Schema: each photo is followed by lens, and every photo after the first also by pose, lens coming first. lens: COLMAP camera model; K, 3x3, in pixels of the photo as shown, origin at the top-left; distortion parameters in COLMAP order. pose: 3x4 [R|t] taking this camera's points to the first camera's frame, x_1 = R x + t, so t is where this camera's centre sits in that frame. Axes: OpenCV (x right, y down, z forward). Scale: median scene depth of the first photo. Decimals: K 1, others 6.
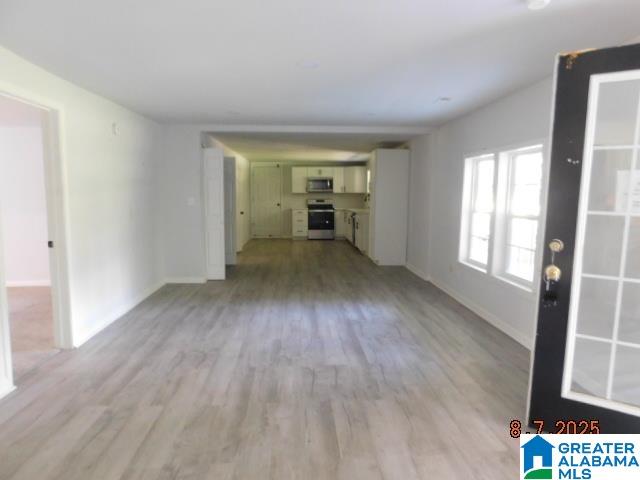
lens RADIAL K [[425.3, 0, 321.5], [0, 425.3, 242.0], [0, 0, 1]] dist [-0.050834, 0.011450]
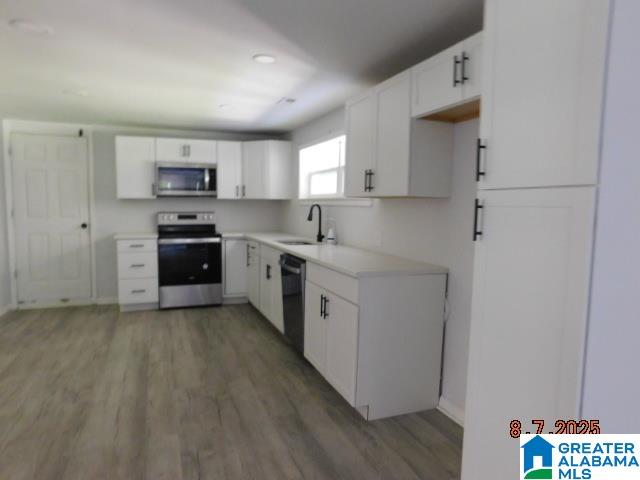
lens RADIAL K [[425.3, 0, 318.5], [0, 425.3, 235.1], [0, 0, 1]] dist [-0.050834, 0.011450]
pose [[0.947388, -0.013555, 0.319800, -0.014566], [0.022919, 0.999411, -0.025533, -0.064637], [-0.319266, 0.031519, 0.947141, 0.551369]]
